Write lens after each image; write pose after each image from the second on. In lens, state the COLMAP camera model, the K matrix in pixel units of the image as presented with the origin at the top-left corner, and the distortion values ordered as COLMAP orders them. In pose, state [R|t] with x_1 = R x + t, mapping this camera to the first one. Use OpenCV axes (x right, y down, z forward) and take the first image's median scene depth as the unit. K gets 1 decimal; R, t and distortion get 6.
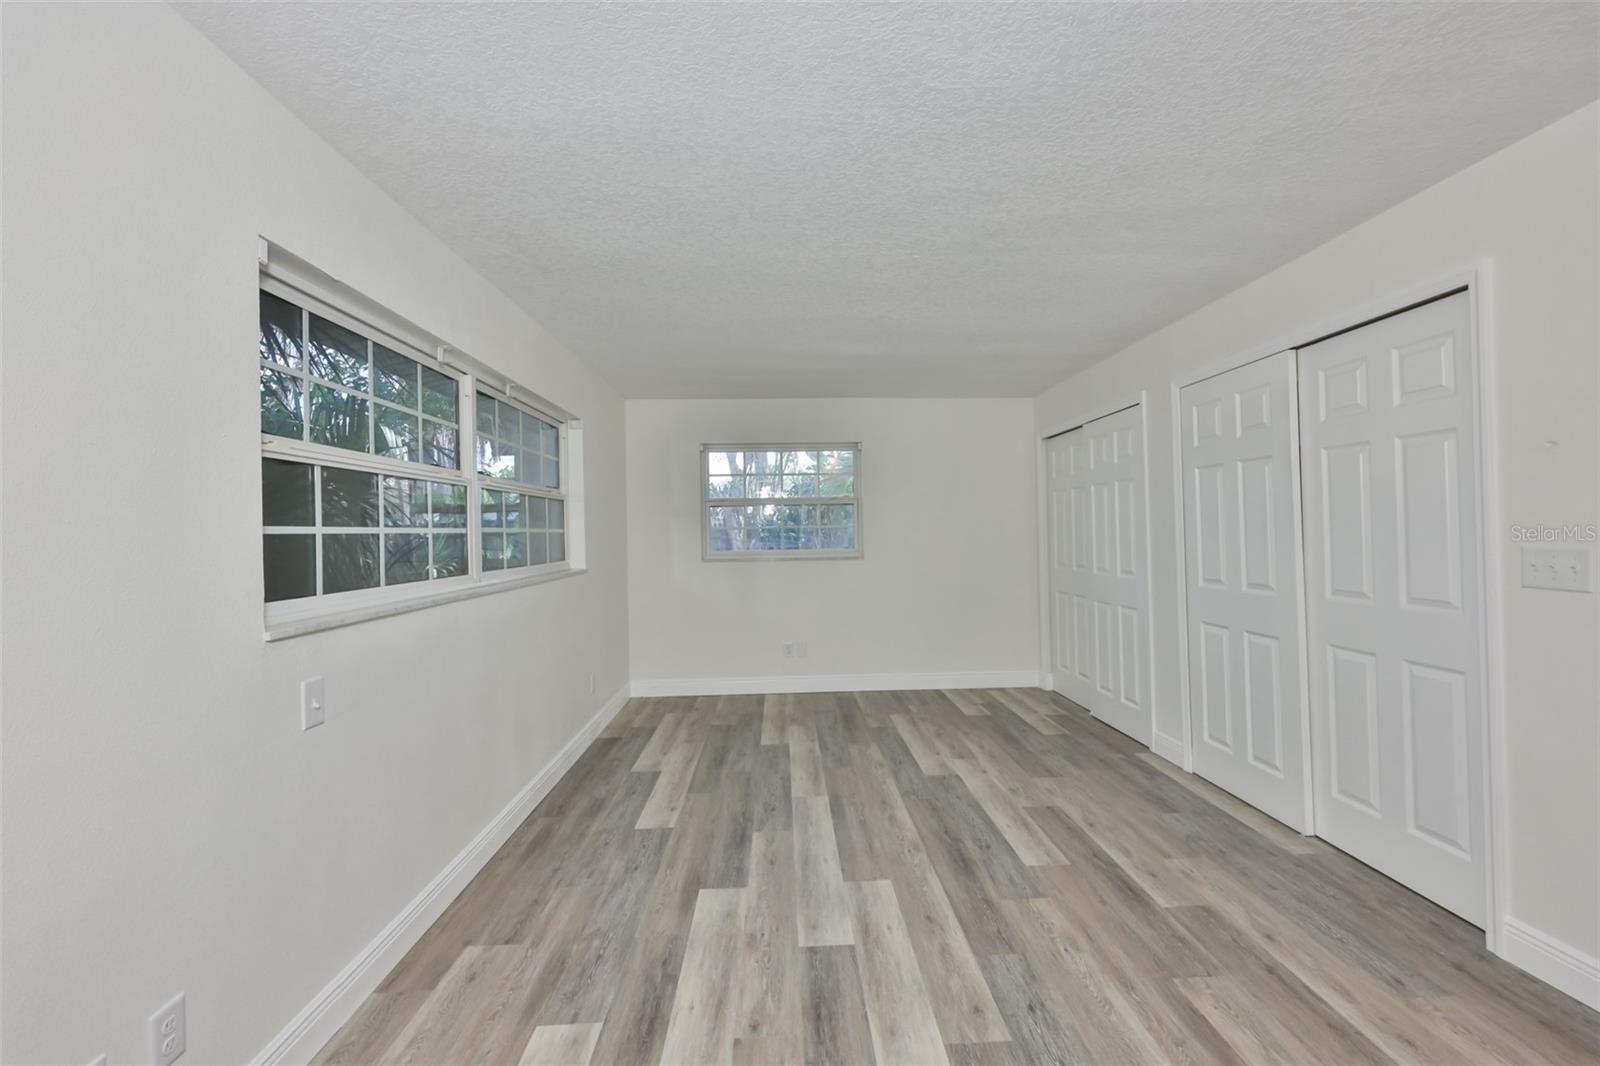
lens RADIAL K [[712.5, 0, 802.5], [0, 712.5, 528.1], [0, 0, 1]] dist [-0.009669, 0.001462]
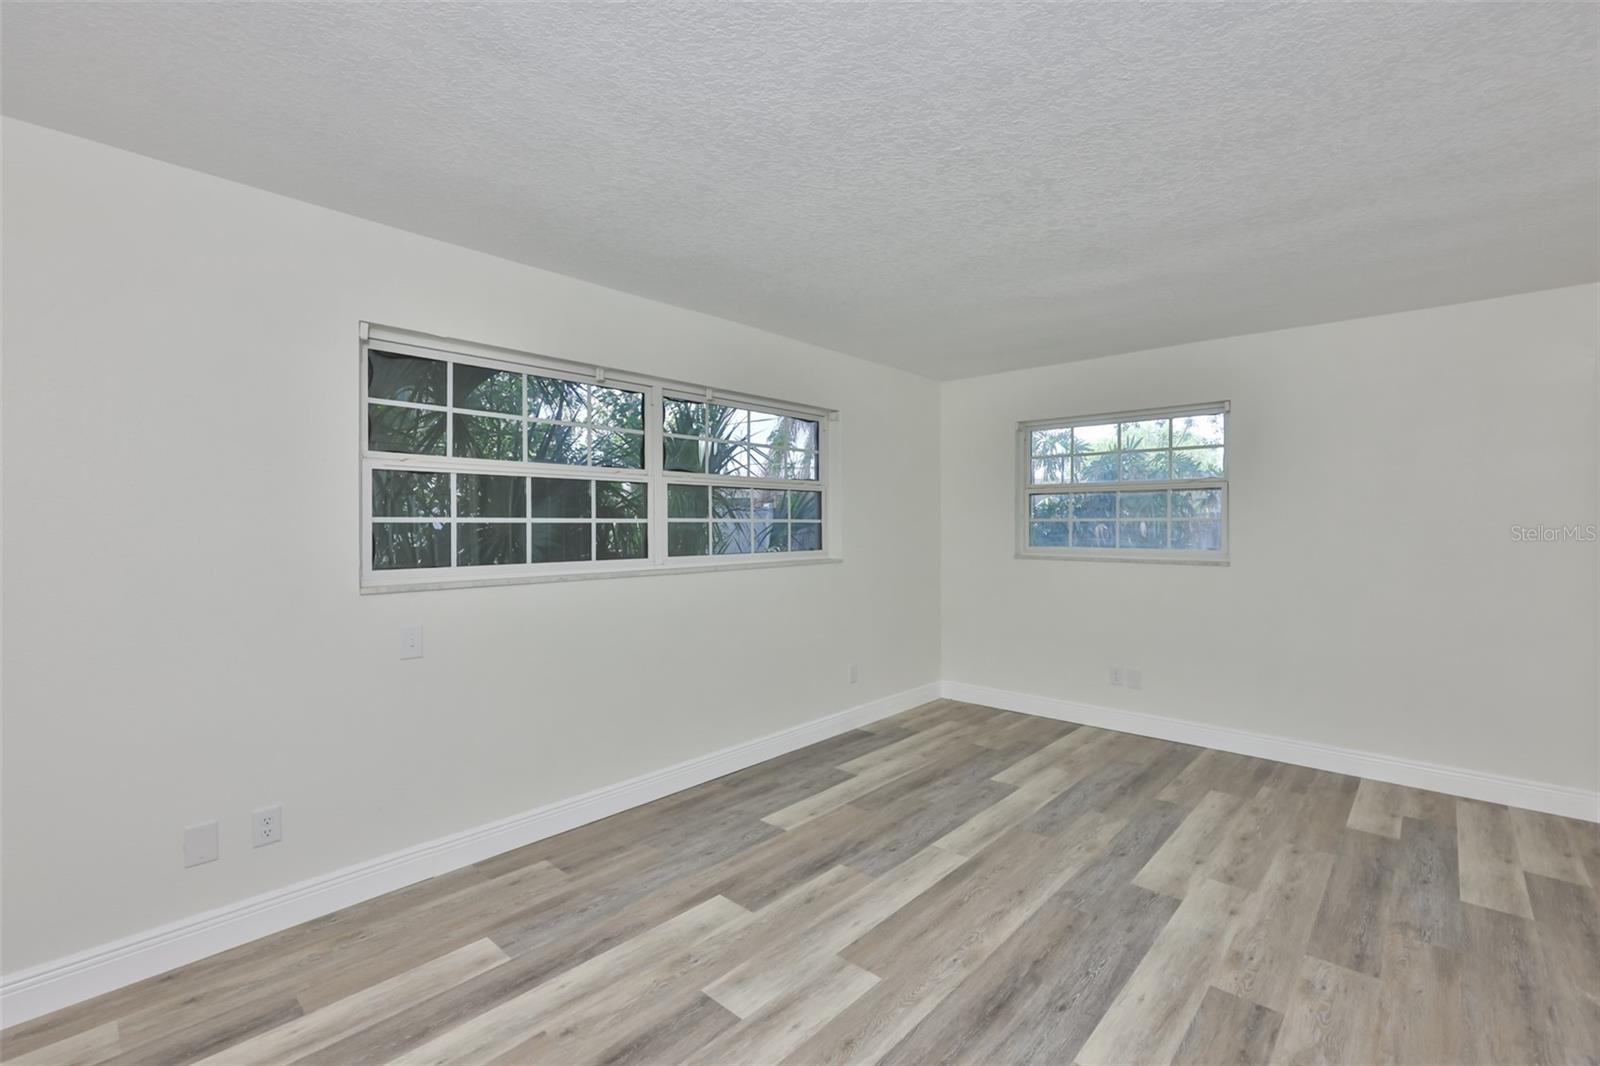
lens RADIAL K [[712.5, 0, 767.2], [0, 712.5, 529.6], [0, 0, 1]] dist [-0.009669, 0.001462]
pose [[0.689736, 0.021695, -0.723736, 0.467708], [-0.007430, 0.999710, 0.022887, -0.009511], [0.724023, -0.010409, 0.689698, 0.303547]]
